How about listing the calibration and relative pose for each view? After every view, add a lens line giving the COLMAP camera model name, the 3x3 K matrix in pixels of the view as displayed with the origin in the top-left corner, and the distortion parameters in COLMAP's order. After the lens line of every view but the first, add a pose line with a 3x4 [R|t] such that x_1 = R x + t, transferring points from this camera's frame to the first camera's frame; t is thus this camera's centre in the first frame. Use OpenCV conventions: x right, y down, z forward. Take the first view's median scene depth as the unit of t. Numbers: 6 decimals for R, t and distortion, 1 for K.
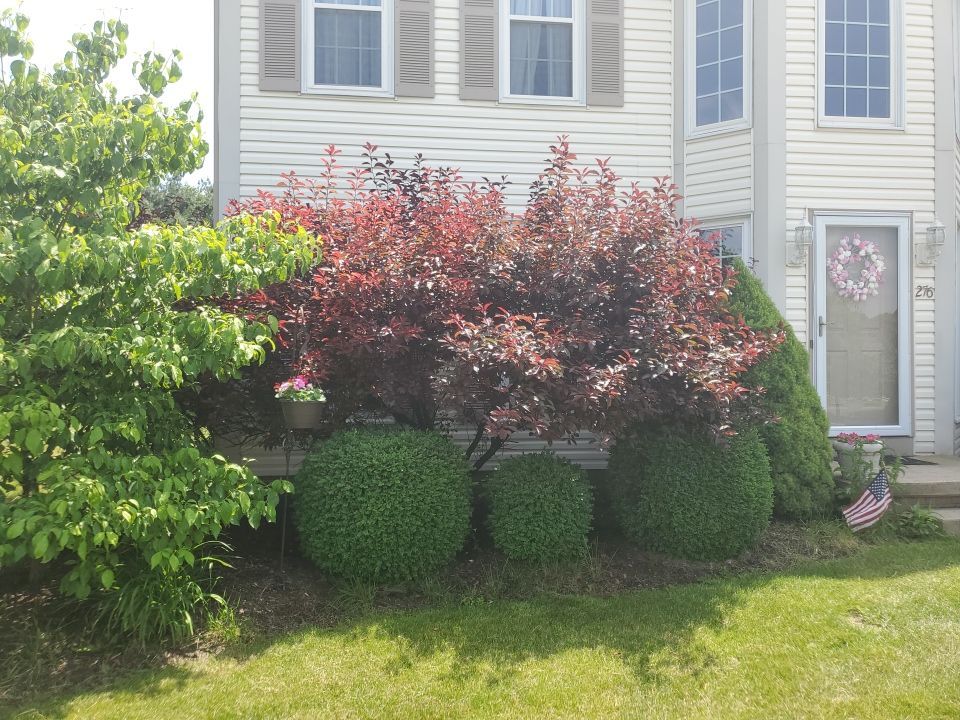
lens RADIAL K [[976.6, 0, 480.8], [0, 976.6, 359.6], [0, 0, 1]] dist [0.077466, 0.000000]
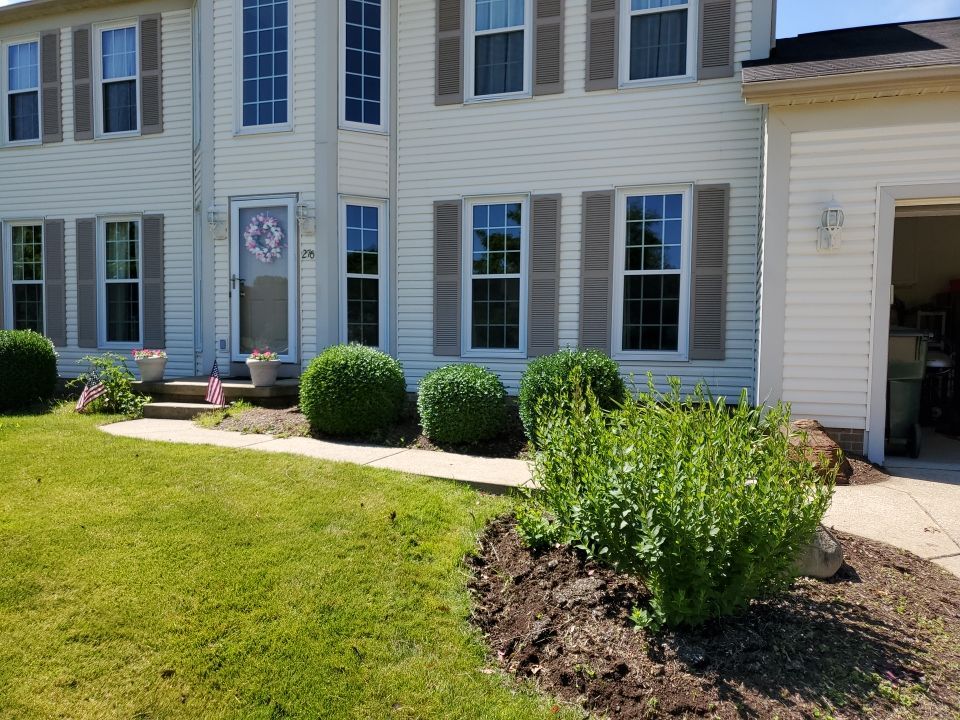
lens RADIAL K [[788.3, 0, 483.5], [0, 788.3, 367.2], [0, 0, 1]] dist [0.051725, -0.059512]
pose [[0.864869, 0.036754, -0.500650, 1.183888], [0.002244, 0.997023, 0.077069, 0.000961], [0.501992, -0.067778, 0.862212, 0.198926]]
